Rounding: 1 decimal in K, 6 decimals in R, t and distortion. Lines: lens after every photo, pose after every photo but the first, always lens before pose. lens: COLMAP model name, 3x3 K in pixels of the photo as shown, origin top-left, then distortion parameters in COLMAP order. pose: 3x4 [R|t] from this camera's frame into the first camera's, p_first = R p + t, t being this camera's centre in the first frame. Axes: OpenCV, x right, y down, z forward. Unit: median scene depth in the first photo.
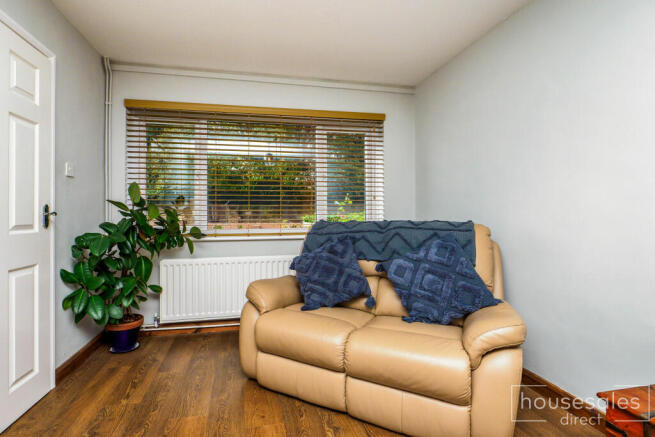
lens RADIAL K [[332.3, 0, 323.3], [0, 332.3, 212.1], [0, 0, 1]] dist [-0.006162, 0.000149]
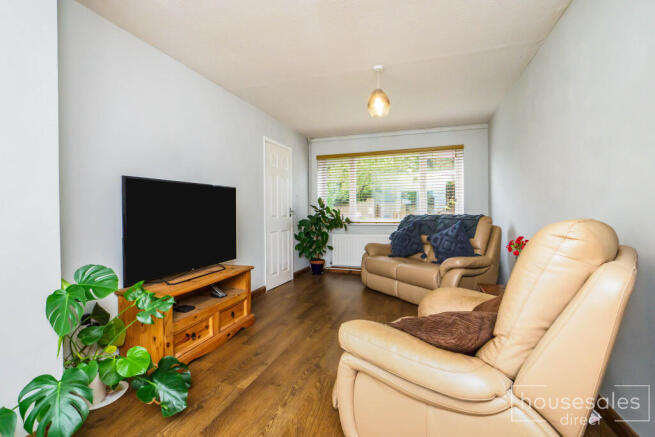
lens RADIAL K [[332.3, 0, 327.6], [0, 332.3, 215.9], [0, 0, 1]] dist [-0.006162, 0.000149]
pose [[0.868391, 0.001616, -0.495878, 0.614240], [0.010520, 0.999710, 0.021680, -0.013909], [0.495769, -0.024044, 0.868122, -0.967120]]
